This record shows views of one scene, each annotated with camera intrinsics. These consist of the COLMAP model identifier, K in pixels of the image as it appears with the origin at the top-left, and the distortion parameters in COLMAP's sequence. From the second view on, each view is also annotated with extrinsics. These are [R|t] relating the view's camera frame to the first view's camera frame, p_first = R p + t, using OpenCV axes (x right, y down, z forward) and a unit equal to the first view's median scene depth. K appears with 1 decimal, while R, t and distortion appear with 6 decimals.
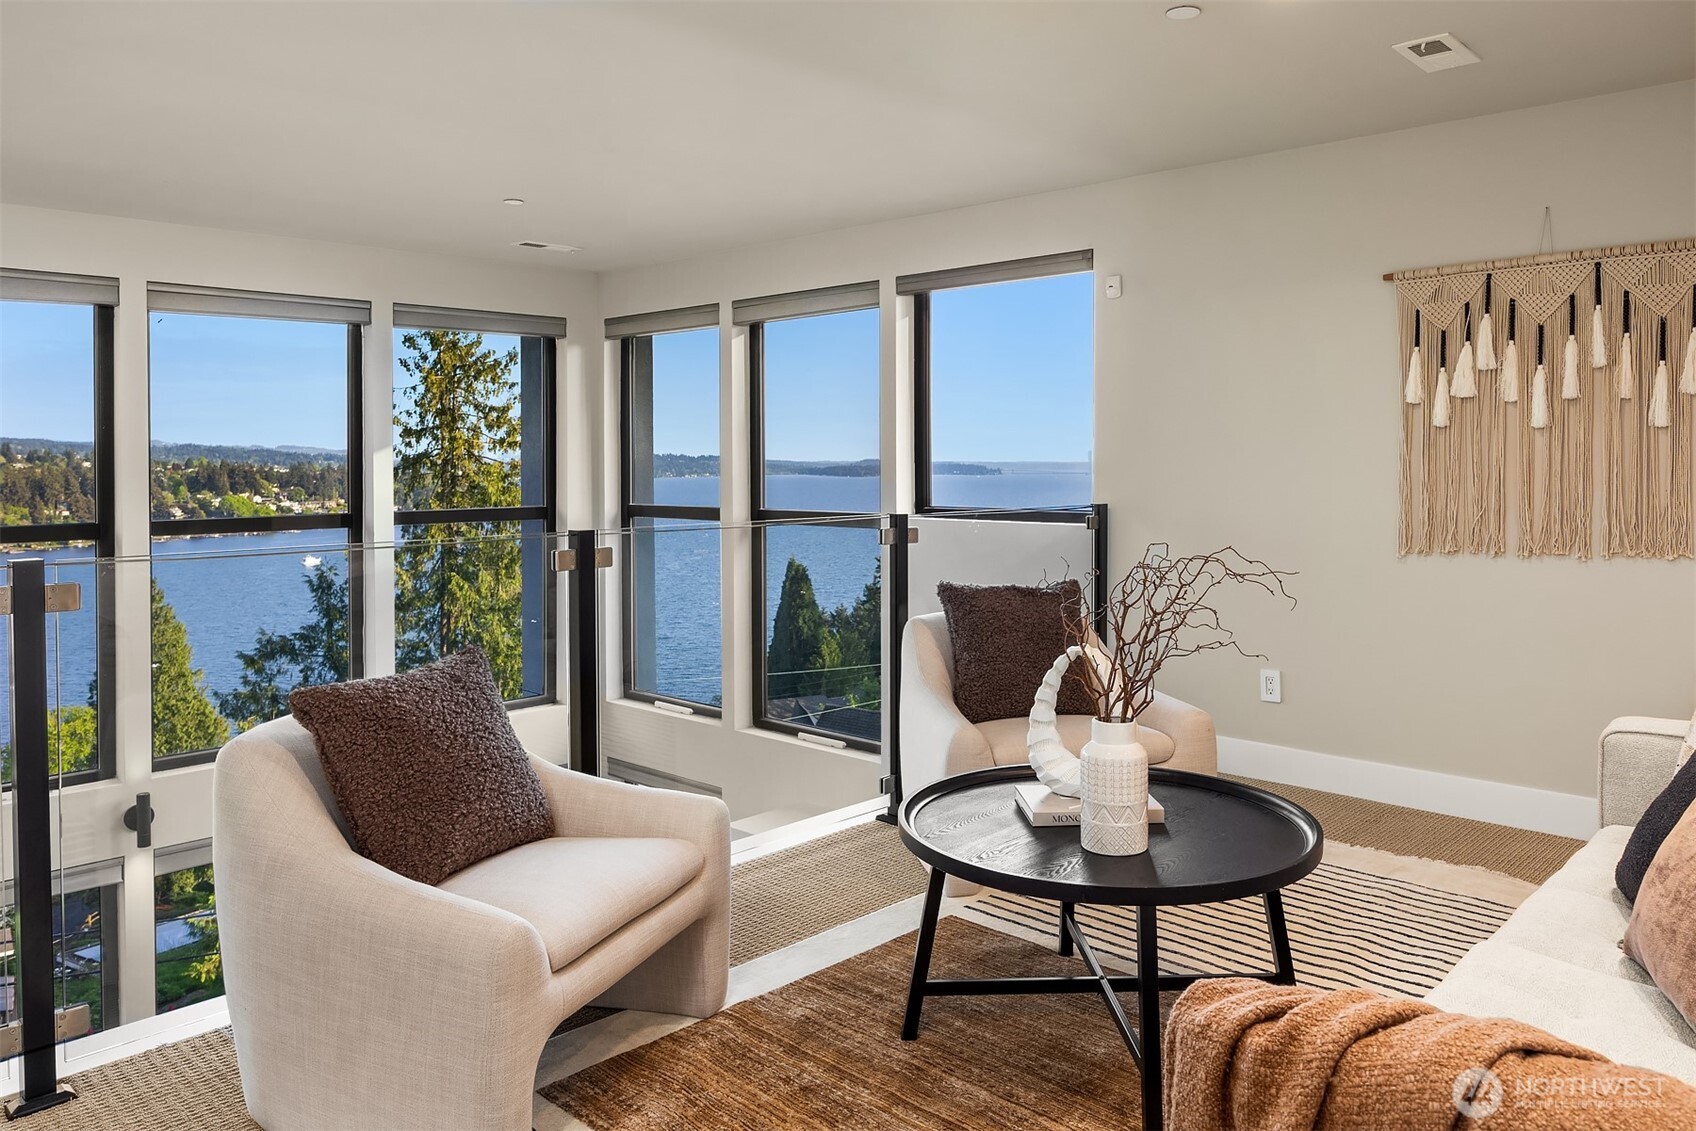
lens RADIAL K [[1225.8, 0, 853.1], [0, 1225.8, 475.3], [0, 0, 1]] dist [0.006091, -0.004092]
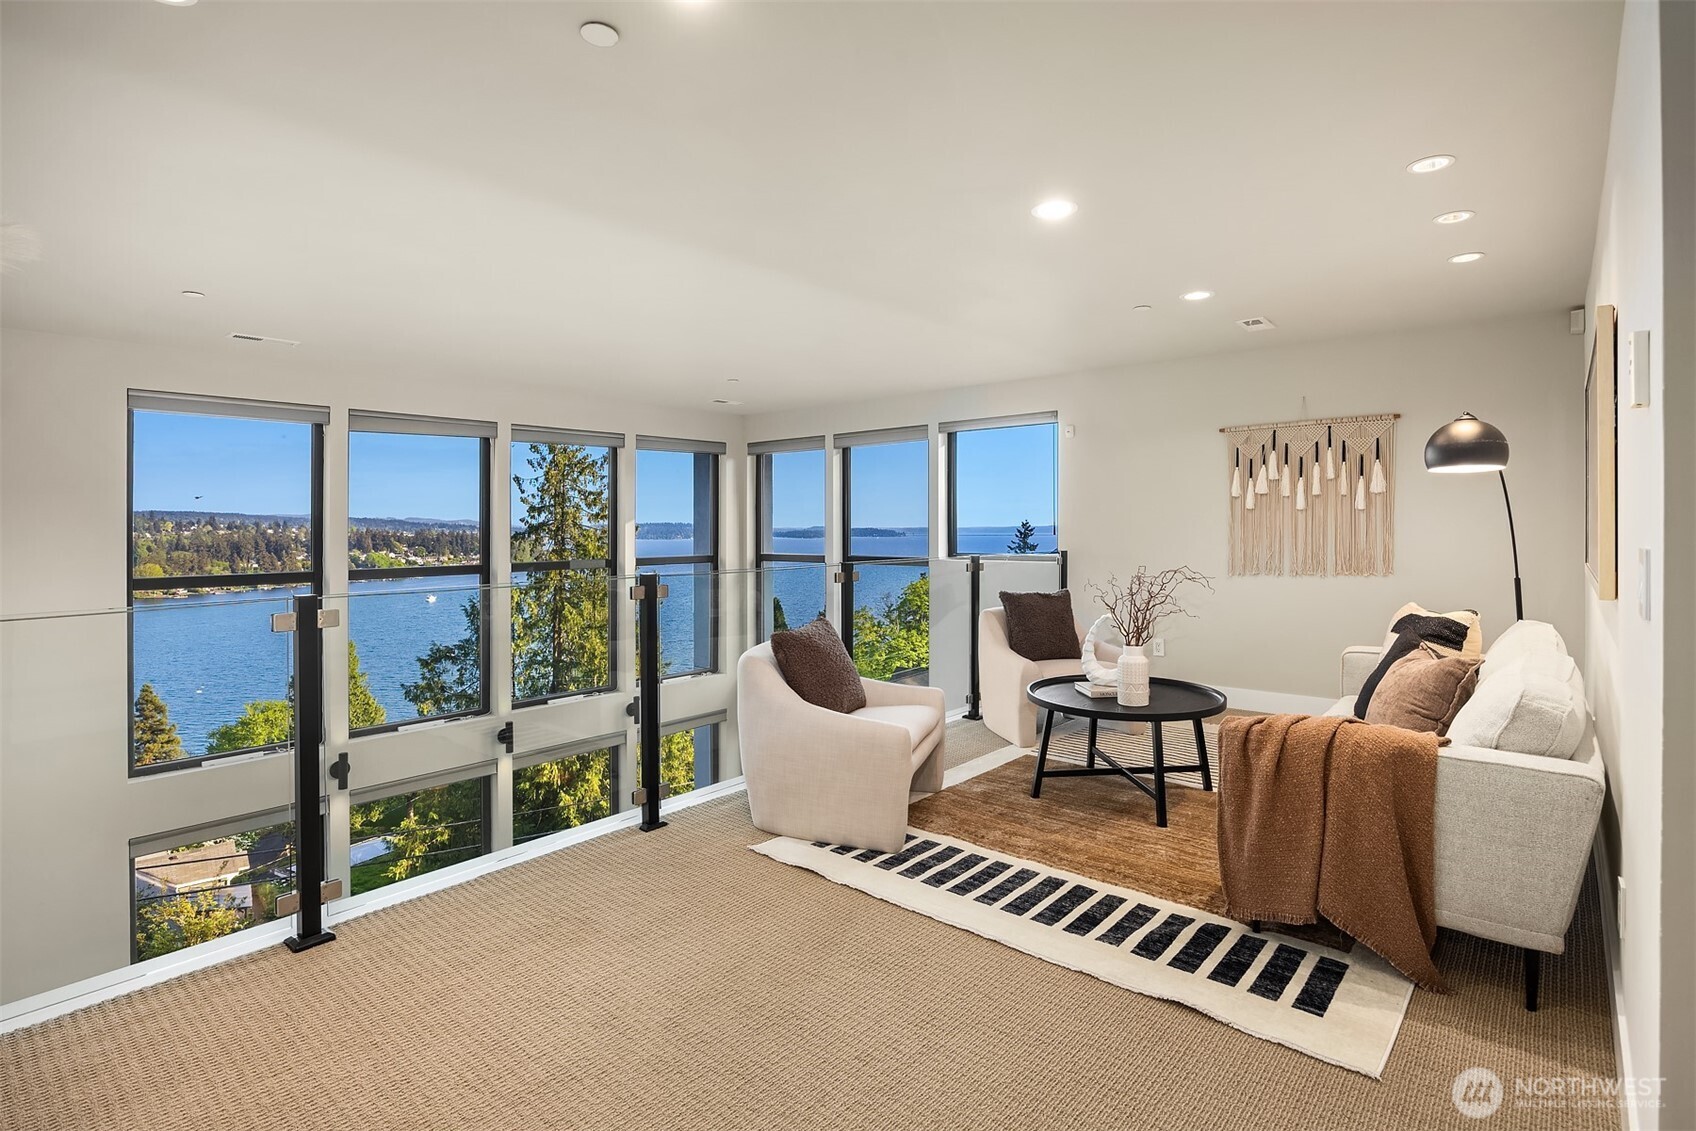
lens RADIAL K [[831.8, 0, 863.0], [0, 831.8, 534.7], [0, 0, 1]] dist [-0.013106, 0.001185]
pose [[0.997991, -0.003141, 0.063285, -0.155400], [0.003329, 0.999990, -0.002862, 0.001839], [-0.063275, 0.003066, 0.997991, -0.192162]]
